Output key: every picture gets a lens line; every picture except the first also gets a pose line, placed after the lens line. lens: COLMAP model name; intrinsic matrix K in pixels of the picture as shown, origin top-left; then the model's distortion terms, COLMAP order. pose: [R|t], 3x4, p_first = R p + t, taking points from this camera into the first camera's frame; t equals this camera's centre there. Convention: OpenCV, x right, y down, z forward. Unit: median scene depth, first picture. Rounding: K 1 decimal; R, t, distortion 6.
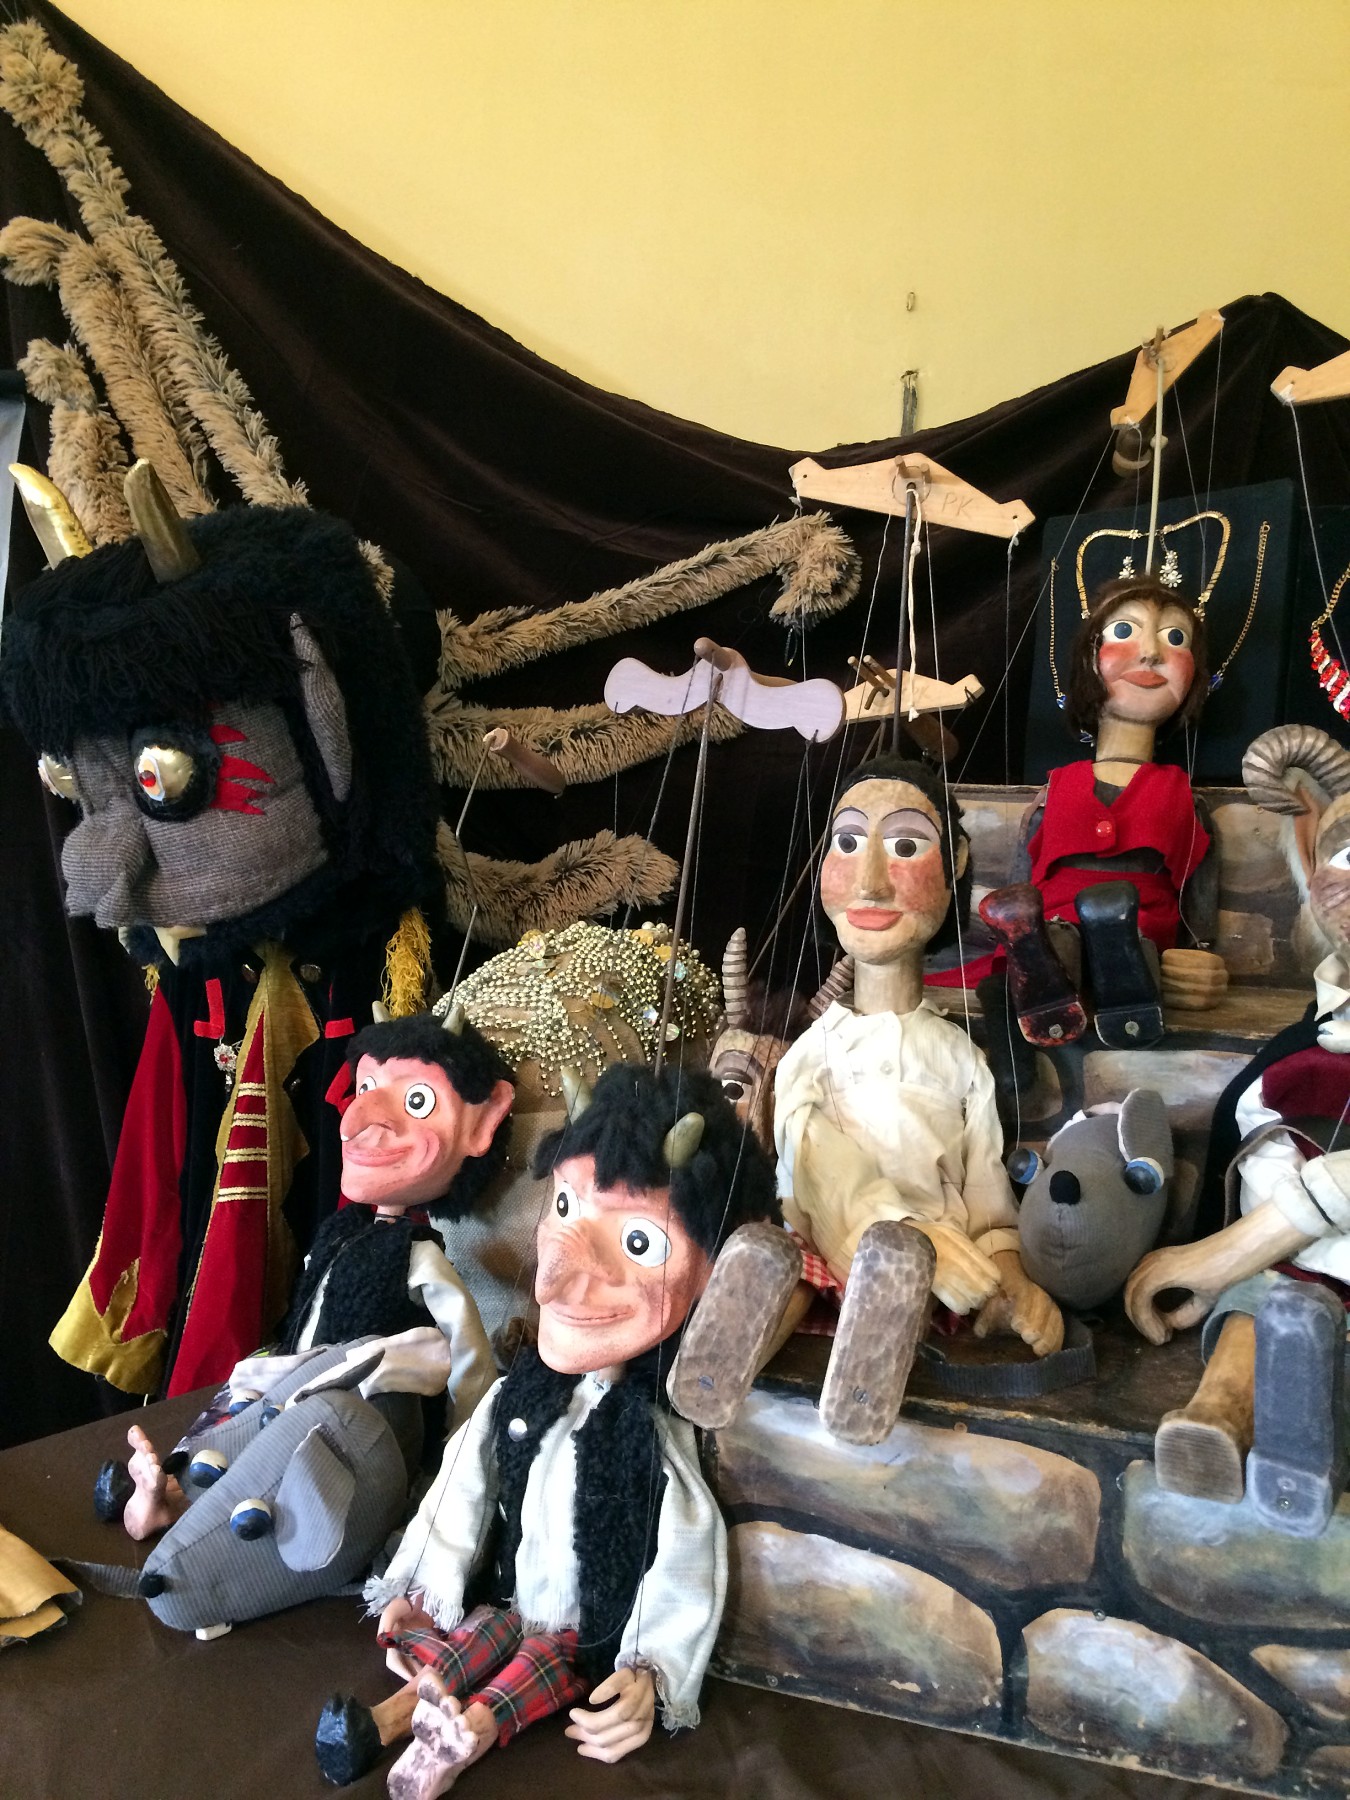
lens RADIAL K [[1499.8, 0, 679.6], [0, 1499.8, 892.1], [0, 0, 1]] dist [0.052938, -0.103800]
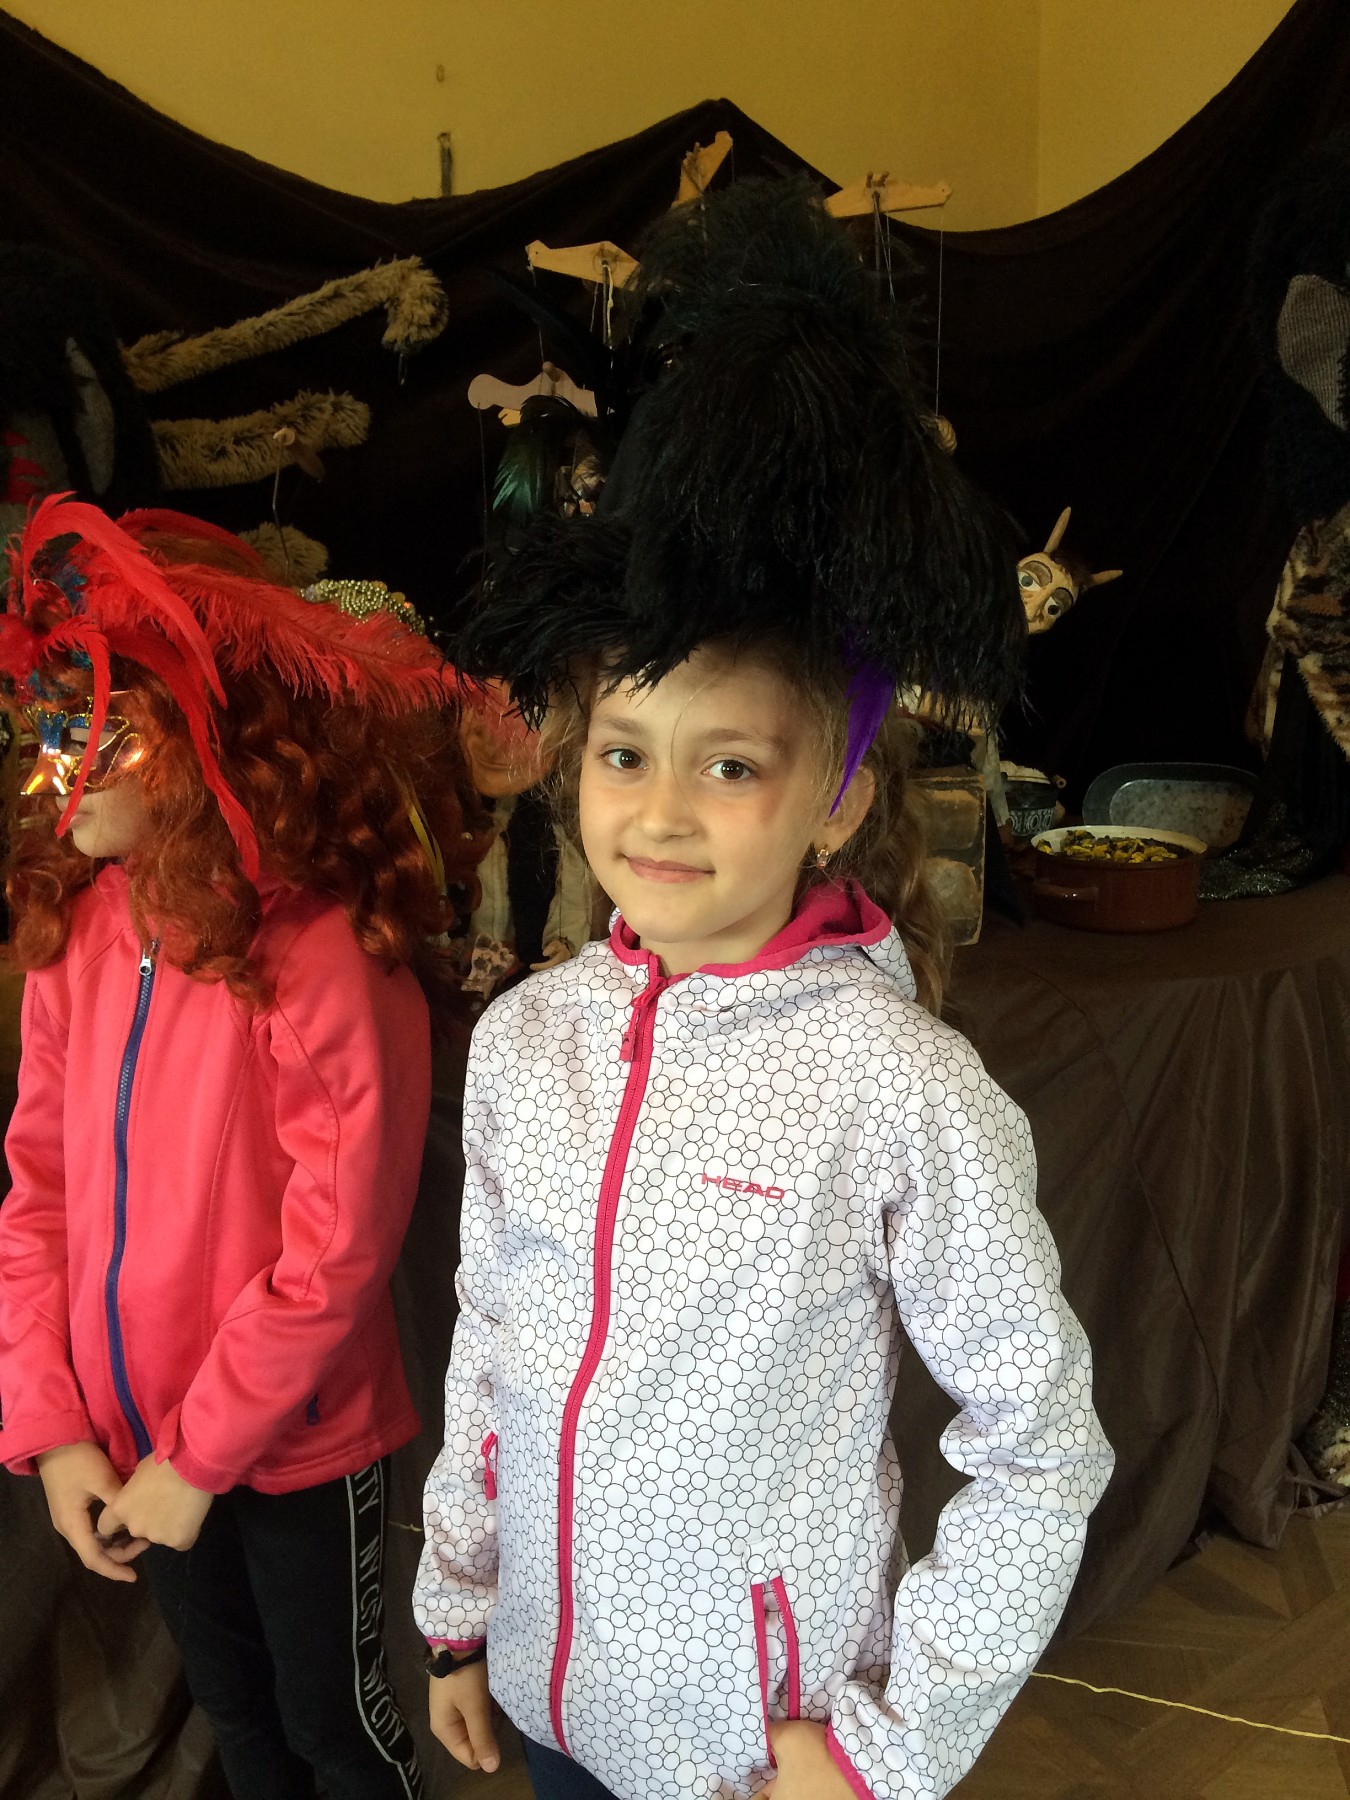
lens RADIAL K [[1499.8, 0, 691.1], [0, 1499.8, 904.8], [0, 0, 1]] dist [0.052938, -0.103800]
pose [[0.911731, -0.130416, 0.389535, -0.261552], [0.059974, 0.980364, 0.187853, 0.057049], [-0.406385, -0.147910, 0.901651, -0.321287]]
